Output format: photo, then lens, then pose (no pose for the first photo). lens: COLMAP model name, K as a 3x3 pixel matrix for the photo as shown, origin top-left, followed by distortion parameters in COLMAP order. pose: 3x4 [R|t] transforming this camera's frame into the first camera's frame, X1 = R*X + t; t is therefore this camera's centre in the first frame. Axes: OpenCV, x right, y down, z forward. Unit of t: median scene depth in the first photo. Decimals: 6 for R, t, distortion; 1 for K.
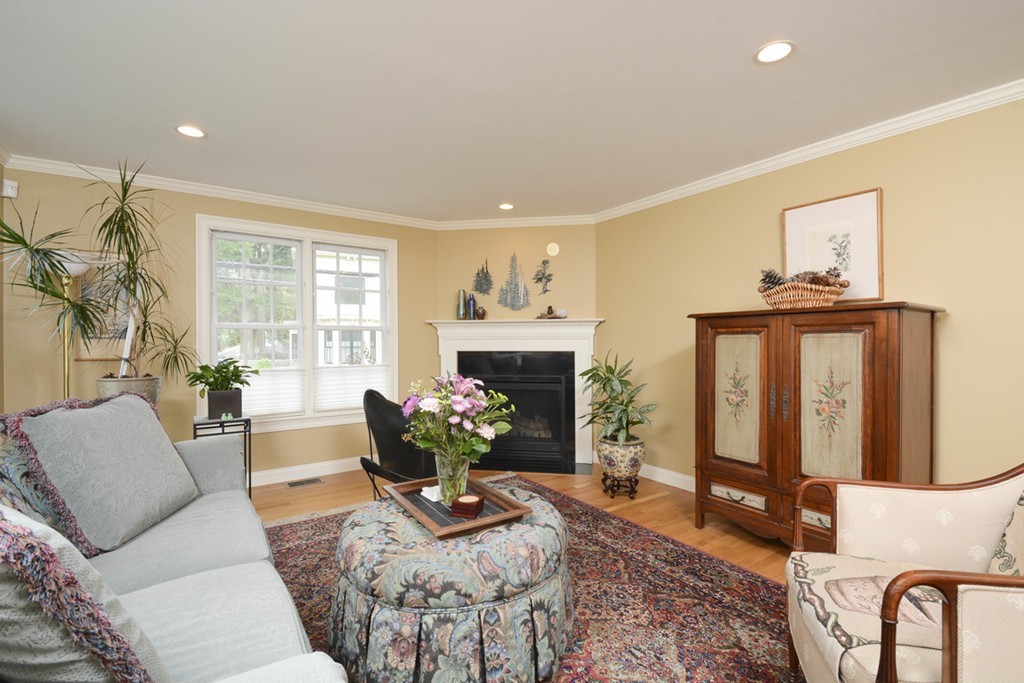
lens RADIAL K [[462.3, 0, 518.4], [0, 462.3, 341.8], [0, 0, 1]] dist [0.000618, -0.000120]
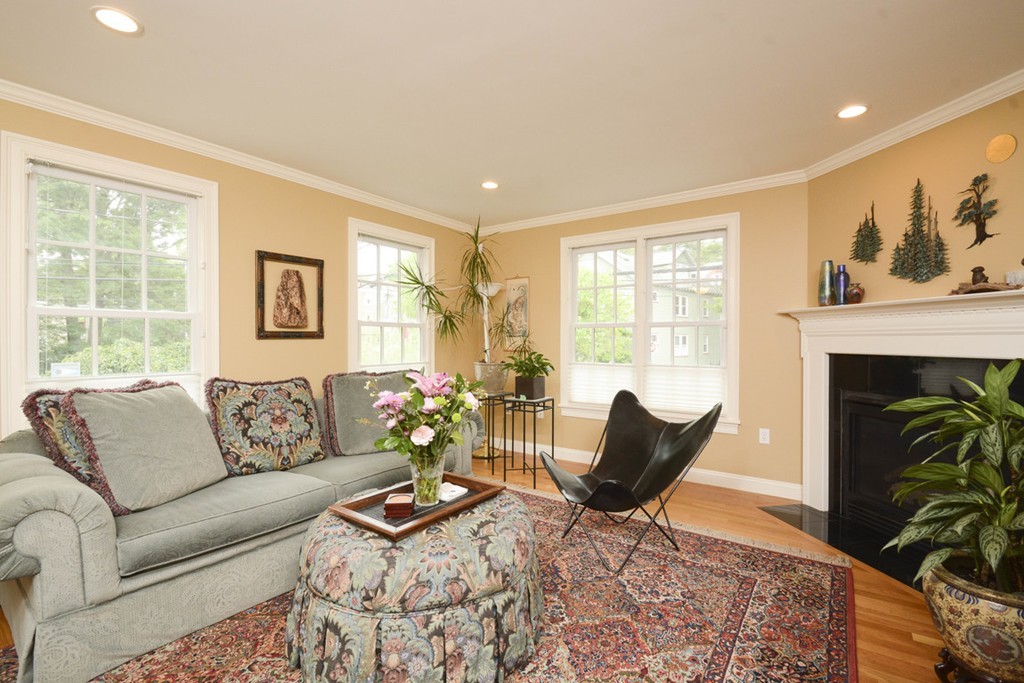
lens RADIAL K [[462.3, 0, 518.4], [0, 462.3, 341.8], [0, 0, 1]] dist [0.000618, -0.000120]
pose [[0.339295, 0.006276, -0.940659, 0.366616], [-0.000995, 0.999980, 0.006313, -0.000011], [0.940680, -0.001206, 0.339294, 0.369575]]
